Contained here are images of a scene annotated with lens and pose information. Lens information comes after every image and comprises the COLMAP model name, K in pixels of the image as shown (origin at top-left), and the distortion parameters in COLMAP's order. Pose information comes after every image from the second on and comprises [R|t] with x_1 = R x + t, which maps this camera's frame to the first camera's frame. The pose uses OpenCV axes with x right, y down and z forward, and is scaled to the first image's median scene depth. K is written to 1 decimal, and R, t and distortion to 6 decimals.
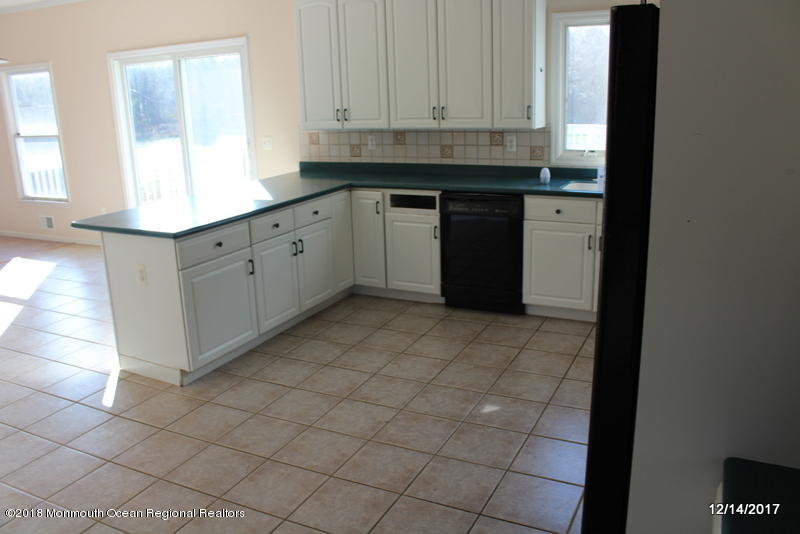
lens RADIAL K [[662.9, 0, 400.0], [0, 662.9, 267.0], [0, 0, 1]] dist [-0.164897, 0.143297]
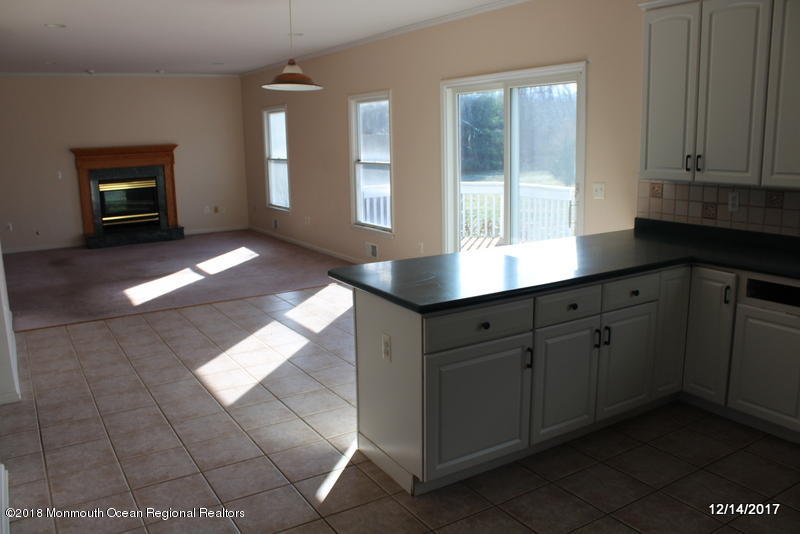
lens RADIAL K [[662.9, 0, 400.0], [0, 662.9, 267.0], [0, 0, 1]] dist [-0.164897, 0.143297]
pose [[0.852746, 0.119572, -0.508455, 0.013467], [-0.146401, 0.989141, -0.012920, -0.058870], [0.501389, 0.085456, 0.860992, 0.223319]]
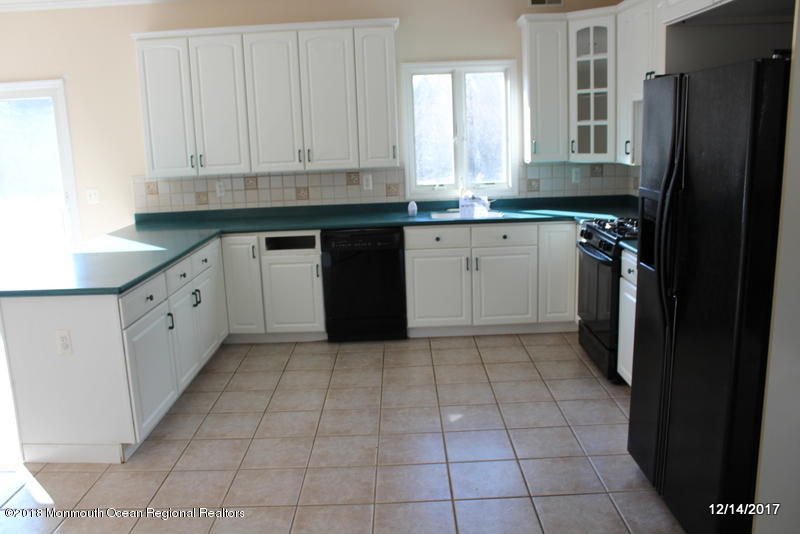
lens RADIAL K [[662.9, 0, 400.0], [0, 662.9, 267.0], [0, 0, 1]] dist [-0.164897, 0.143297]
pose [[0.891946, -0.090317, 0.443029, -0.276638], [0.124667, 0.990990, -0.048965, 0.007840], [-0.434614, 0.098905, 0.895169, 0.028607]]
